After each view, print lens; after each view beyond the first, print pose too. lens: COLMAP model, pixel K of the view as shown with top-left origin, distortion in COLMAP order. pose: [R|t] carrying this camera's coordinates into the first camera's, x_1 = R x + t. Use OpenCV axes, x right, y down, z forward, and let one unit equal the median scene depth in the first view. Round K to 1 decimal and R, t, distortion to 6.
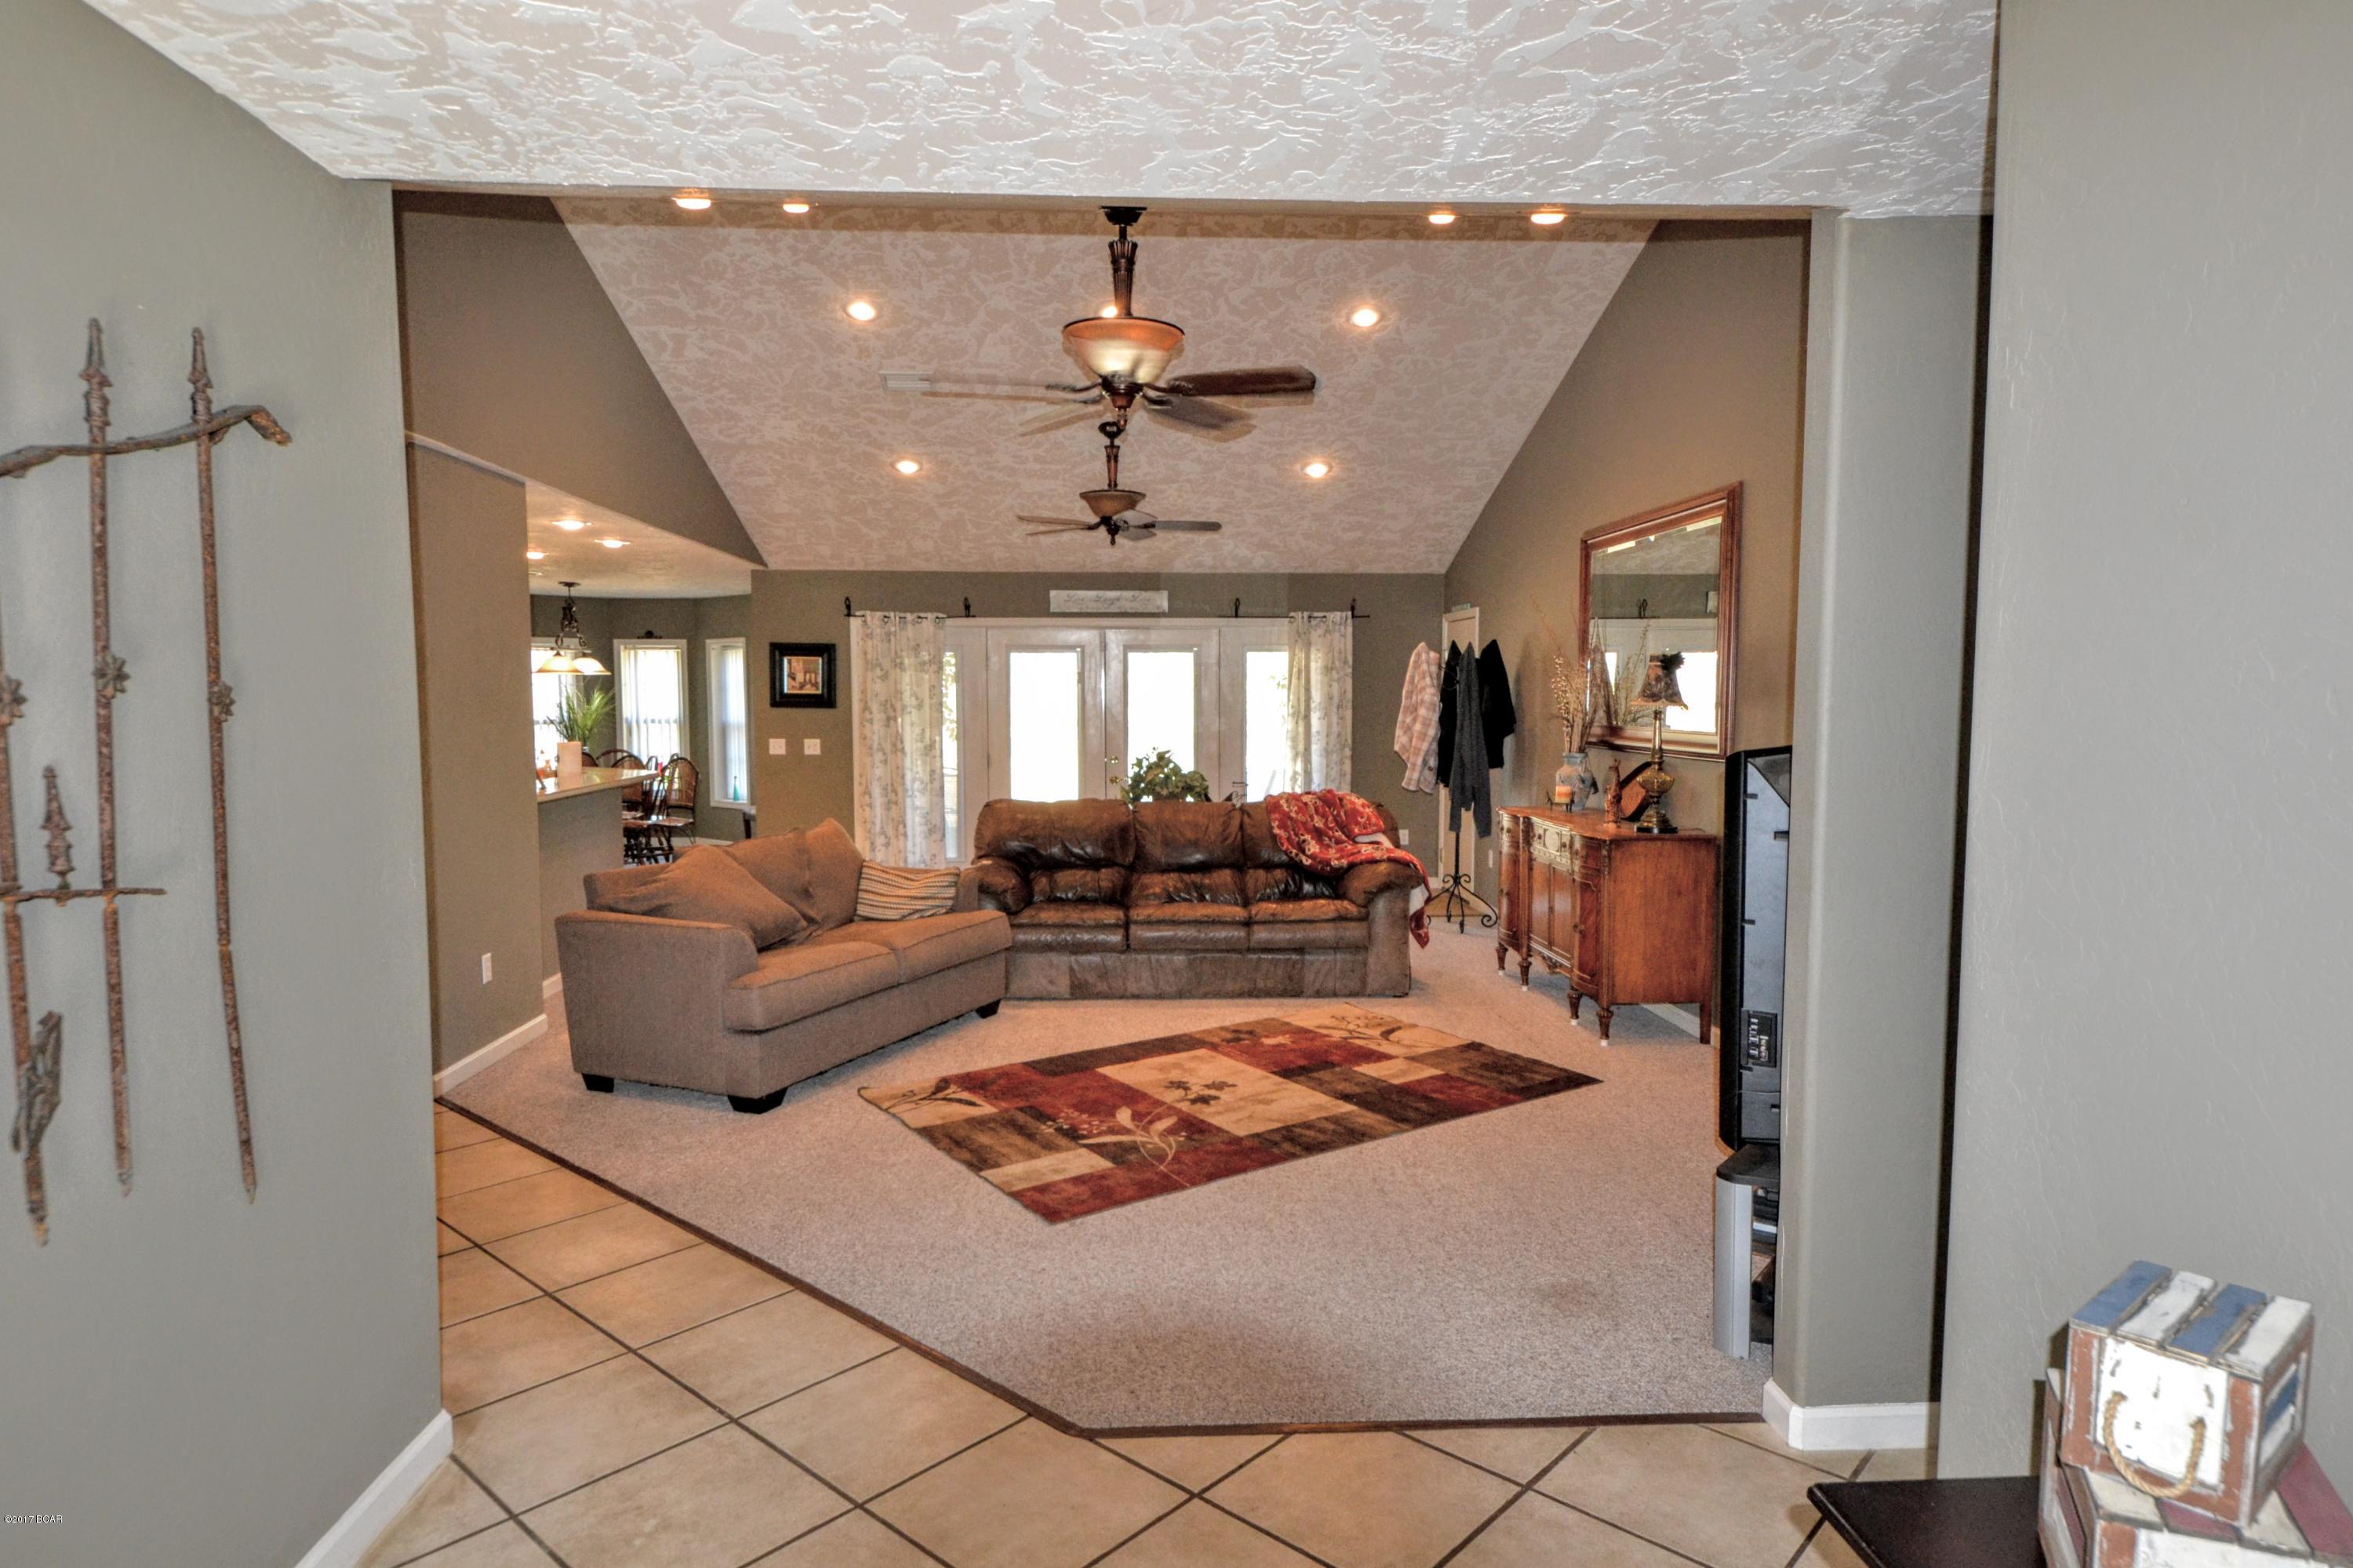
lens RADIAL K [[1348.8, 0, 1172.7], [0, 1348.8, 782.2], [0, 0, 1]] dist [0.020665, -0.011209]
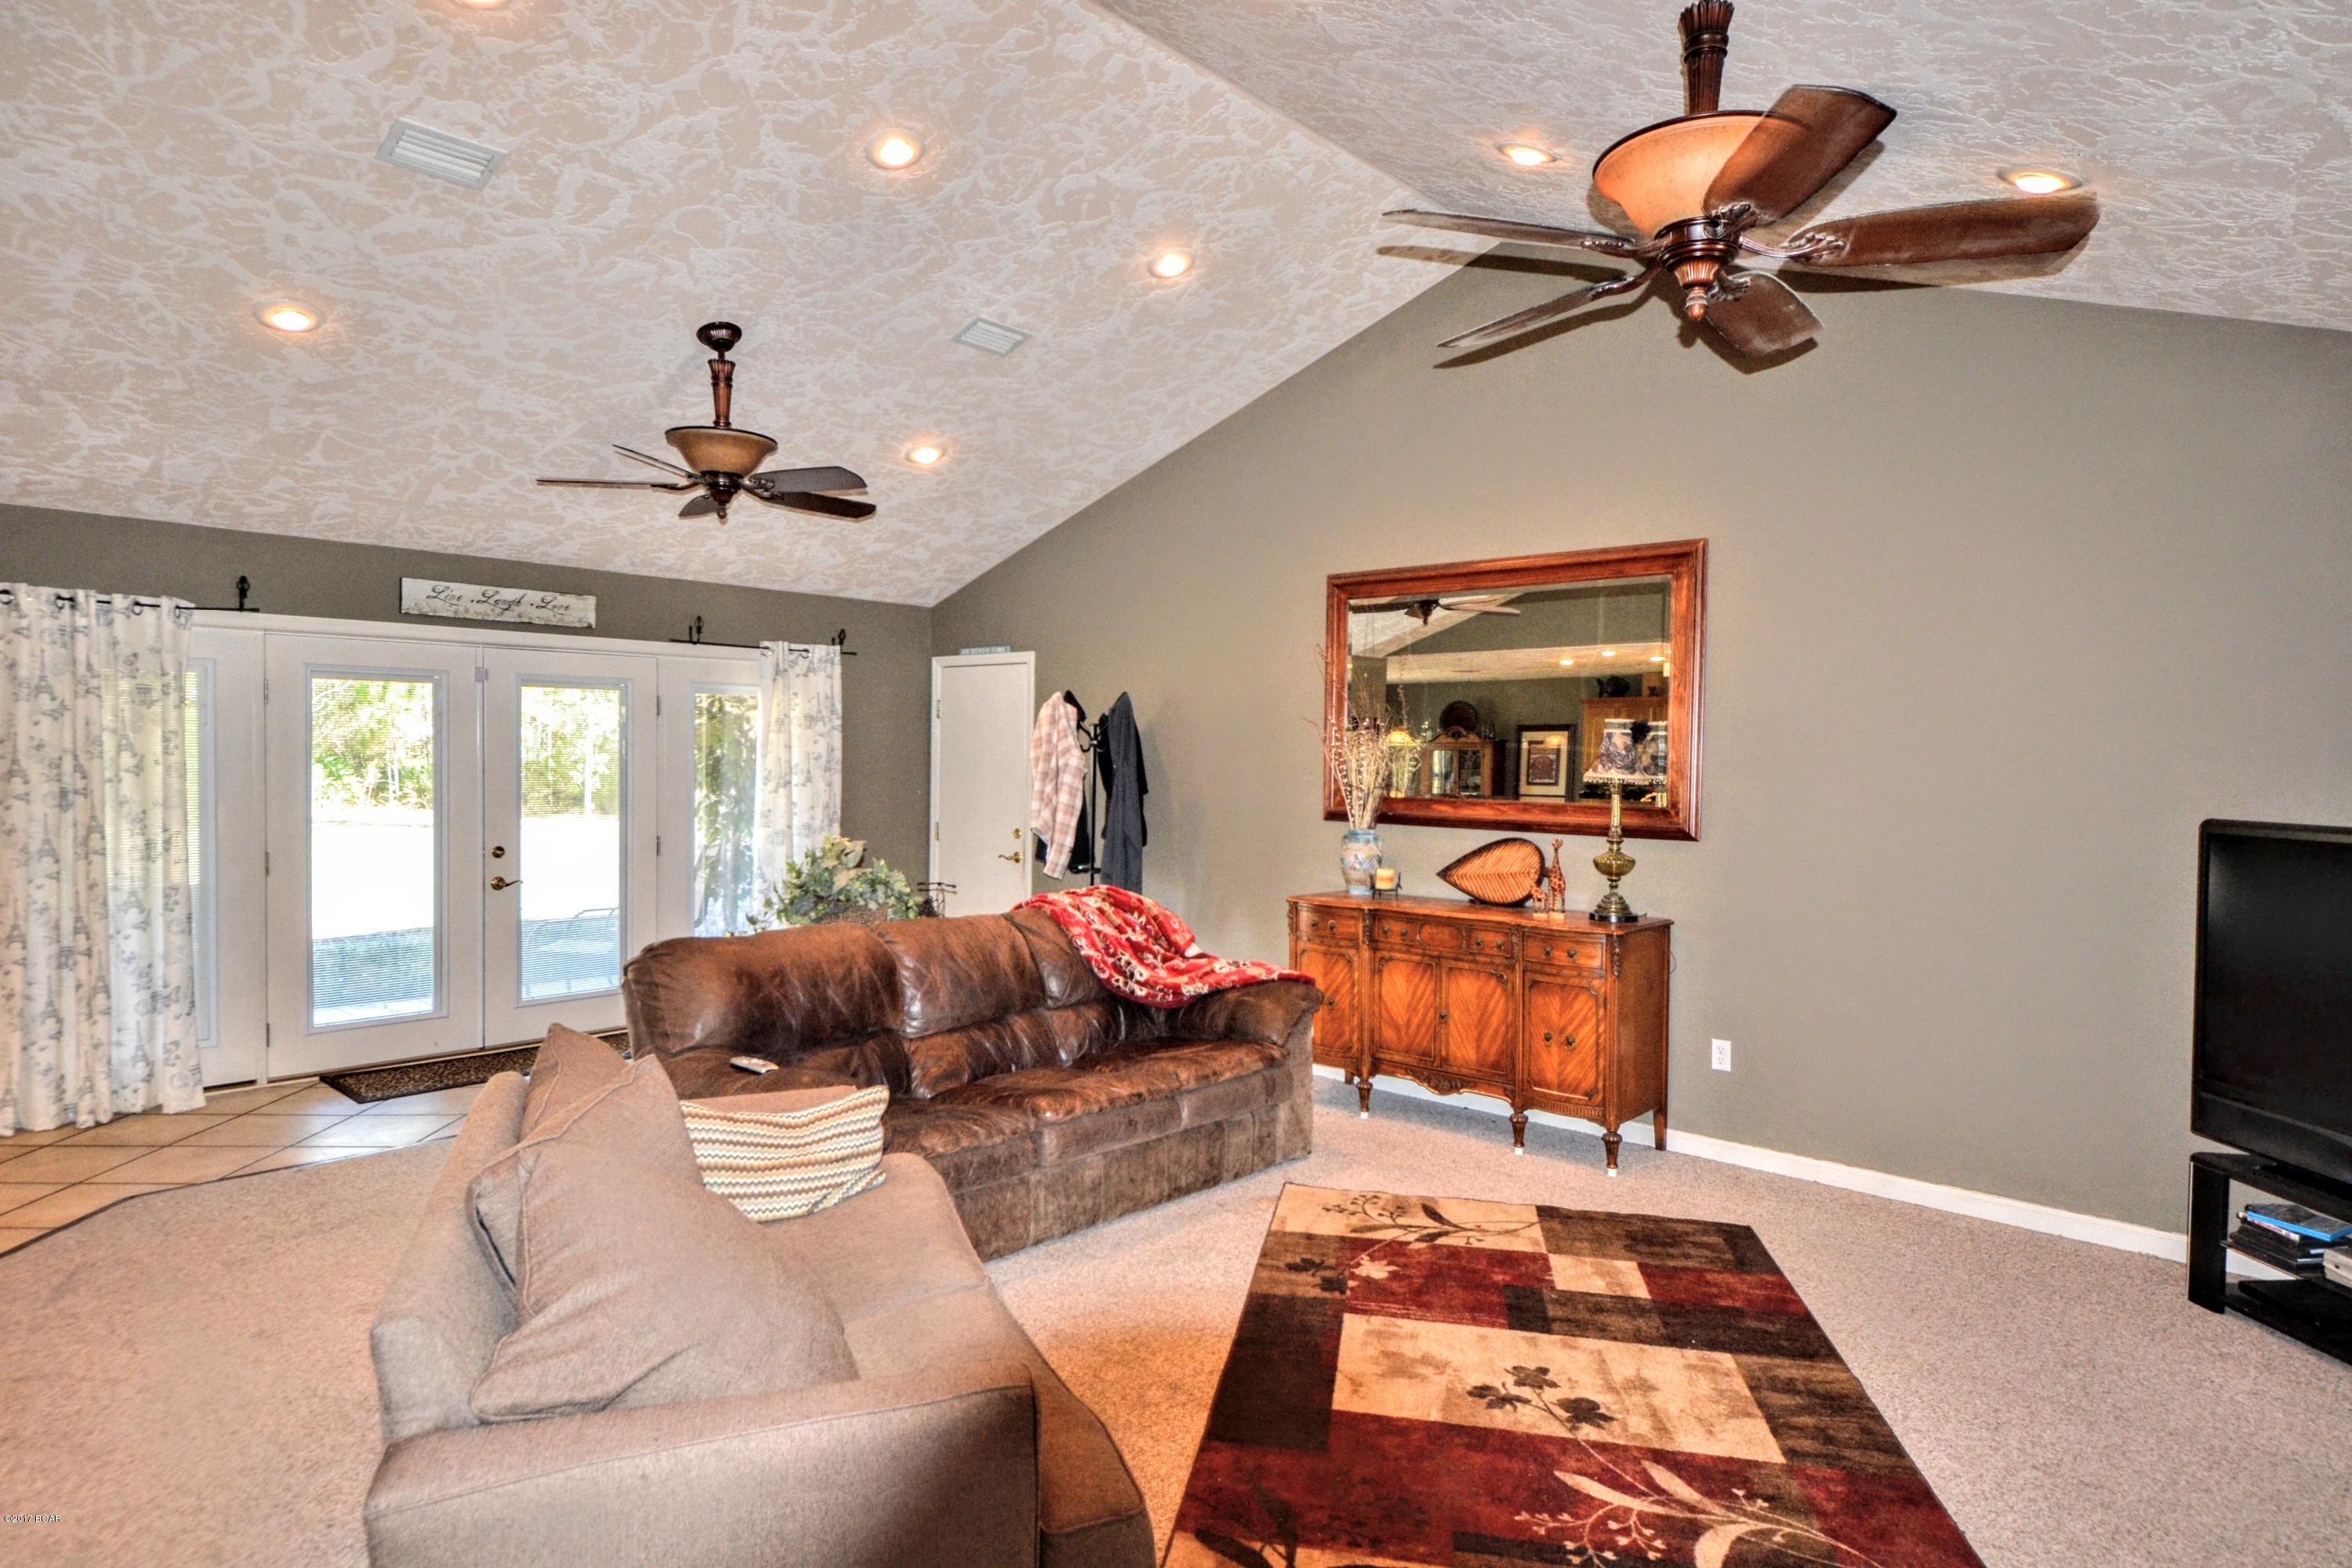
lens RADIAL K [[1348.2, 0, 1172.7], [0, 1348.2, 793.7], [0, 0, 1]] dist [0.020665, -0.011209]
pose [[0.720568, -0.012462, 0.693272, -0.269030], [0.033266, 0.999308, -0.016612, -0.023702], [-0.692586, 0.035032, 0.720485, 0.326762]]
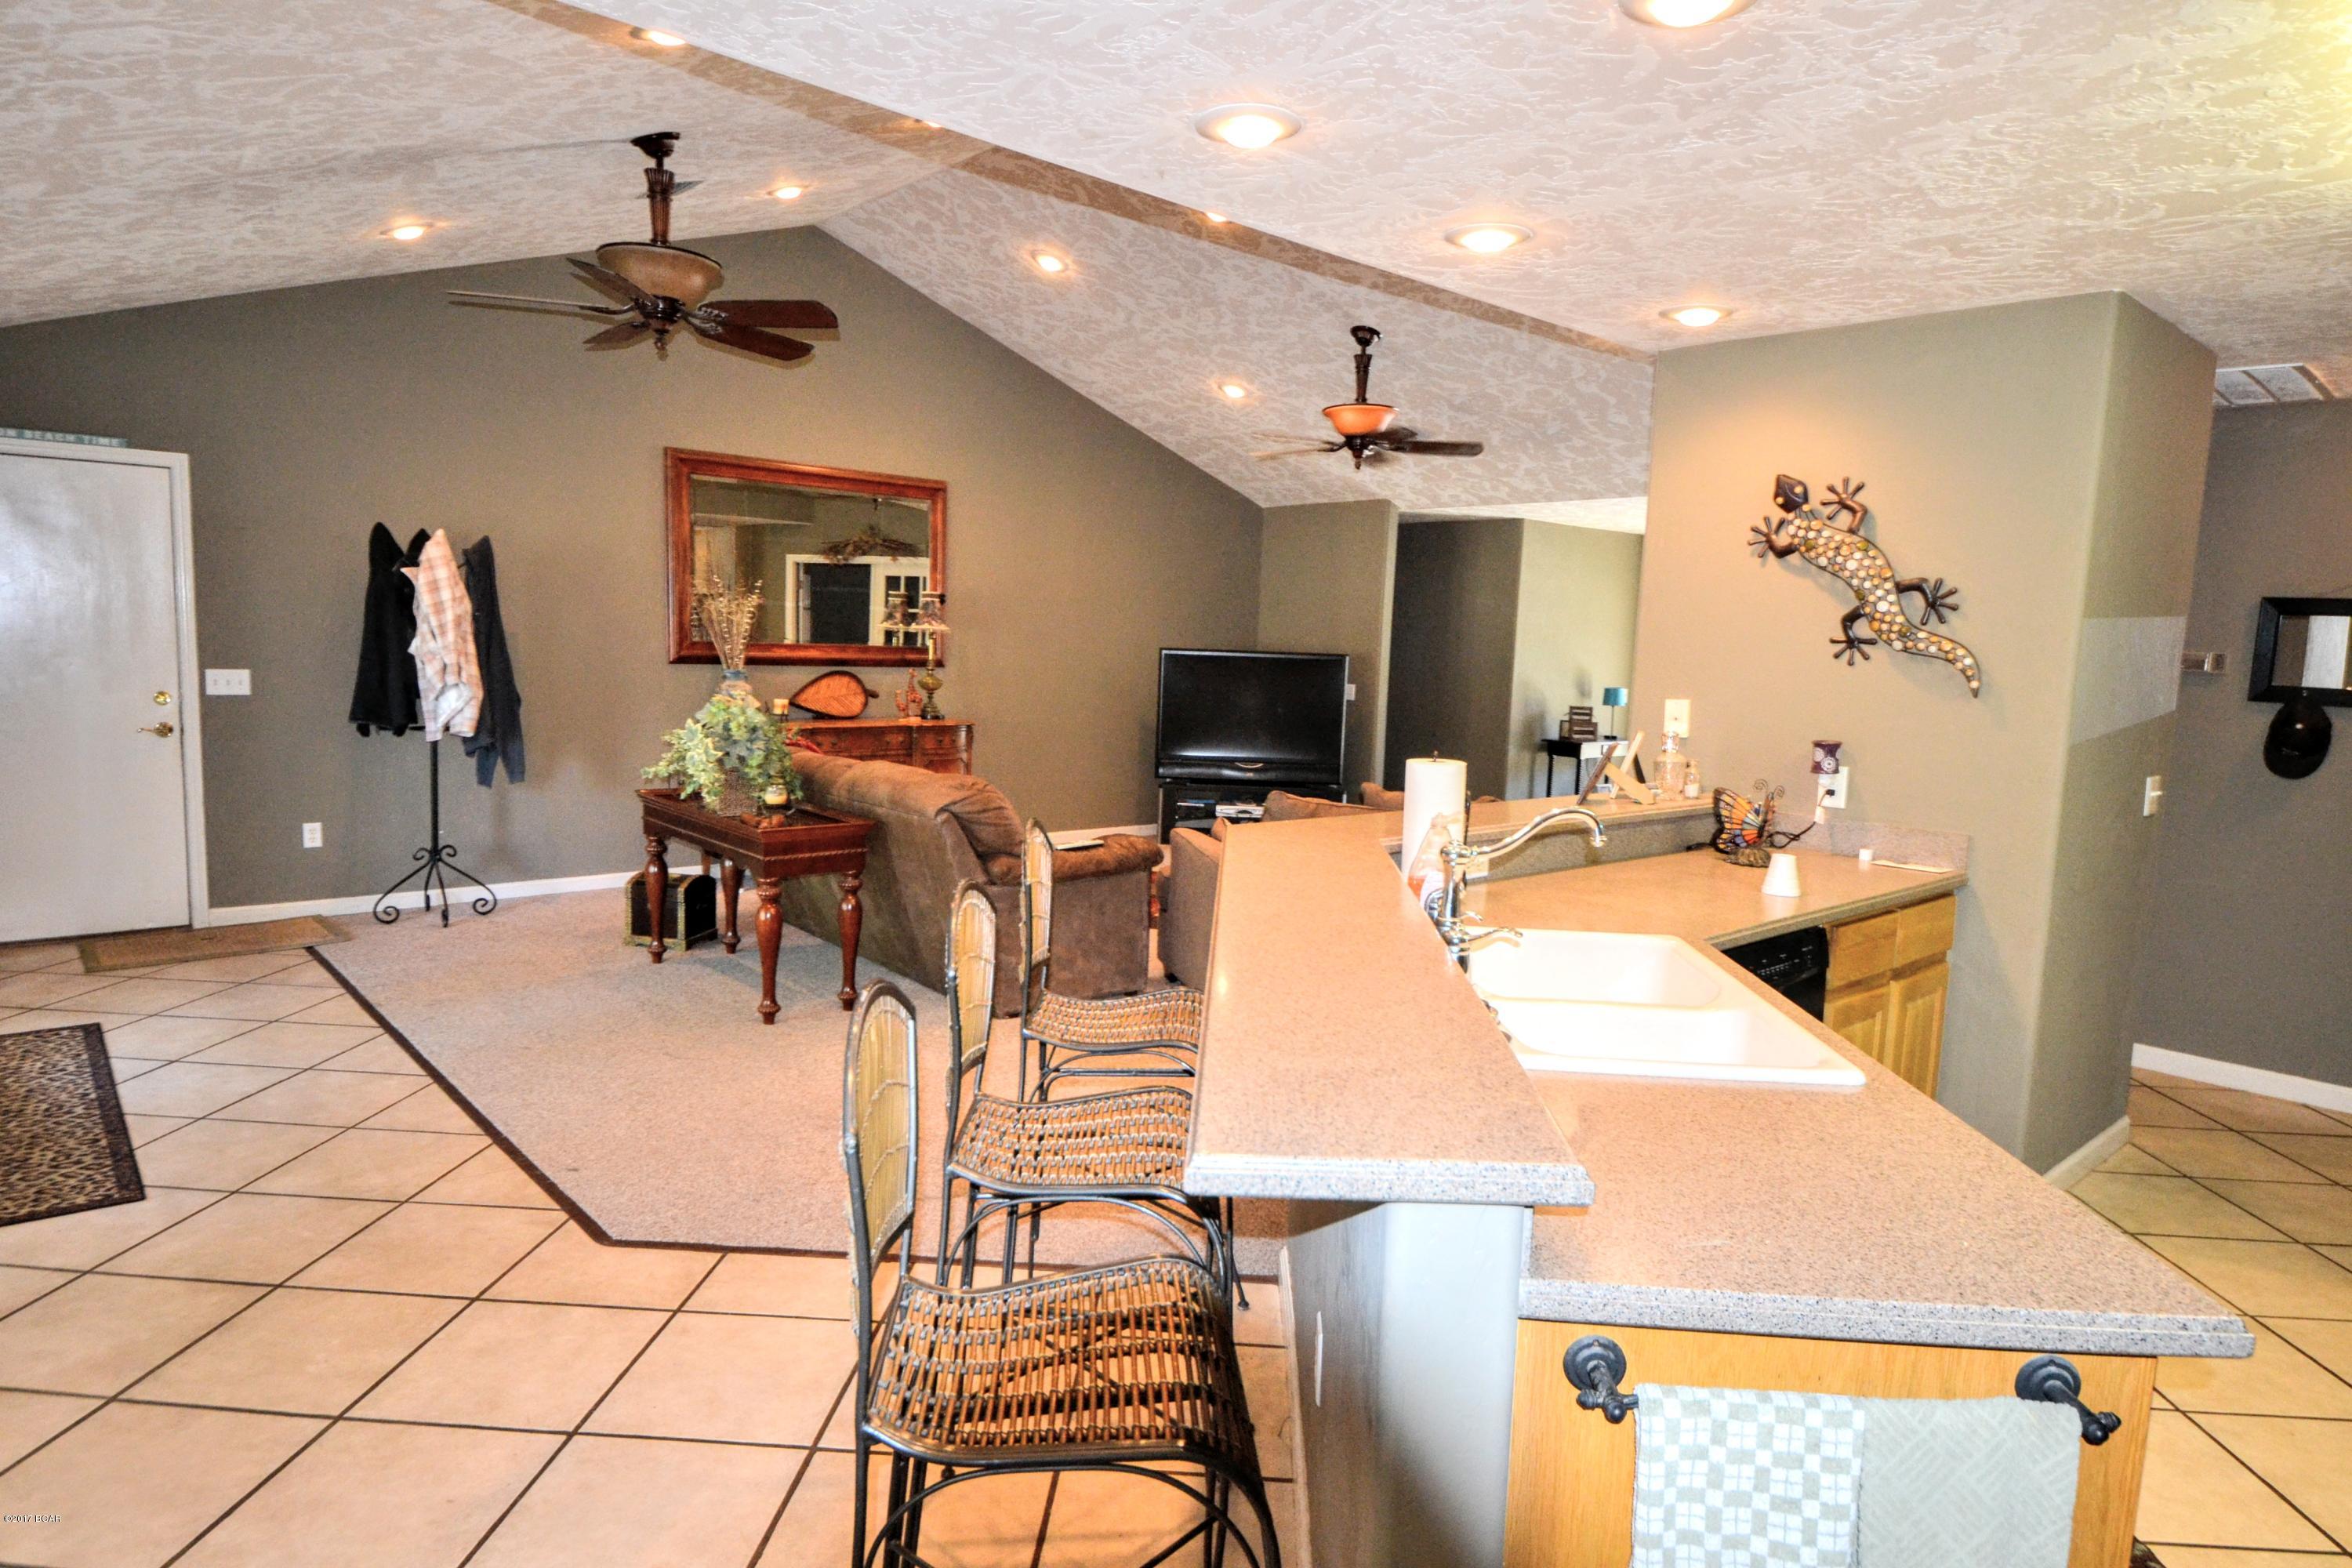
lens RADIAL K [[1348.2, 0, 1208.6], [0, 1348.2, 797.7], [0, 0, 1]] dist [0.020665, -0.011209]
pose [[-0.634982, -0.117310, 0.763568, -0.524158], [0.015604, 0.986254, 0.164499, -0.061797], [-0.772369, 0.116368, -0.624423, 0.942705]]
